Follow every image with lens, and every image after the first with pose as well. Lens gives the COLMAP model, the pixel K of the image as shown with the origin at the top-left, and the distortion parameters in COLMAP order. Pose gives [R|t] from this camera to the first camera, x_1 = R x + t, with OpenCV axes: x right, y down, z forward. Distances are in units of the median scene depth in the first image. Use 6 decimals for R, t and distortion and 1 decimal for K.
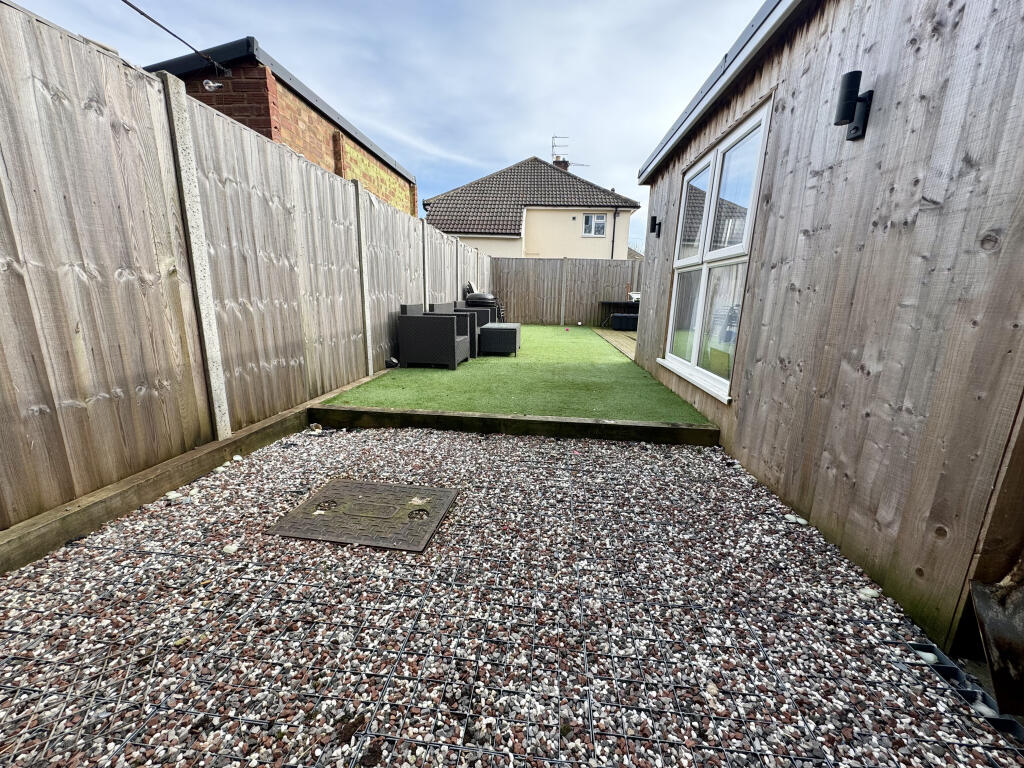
lens RADIAL K [[407.3, 0, 512.6], [0, 407.3, 387.4], [0, 0, 1]] dist [-0.001357, 0.000579]
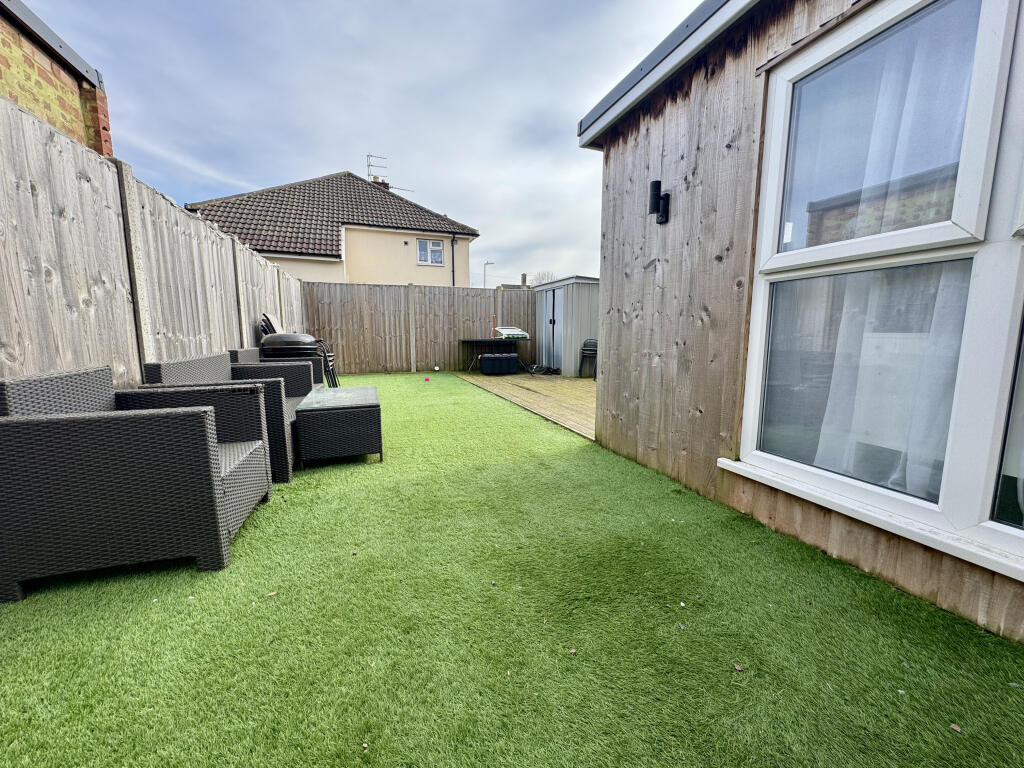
lens RADIAL K [[407.3, 0, 511.3], [0, 407.3, 384.1], [0, 0, 1]] dist [-0.001357, 0.000579]
pose [[0.911122, -0.075611, 0.405142, -0.021077], [0.113023, 0.991180, -0.069195, -0.058415], [-0.396337, 0.108835, 0.911631, 0.246921]]
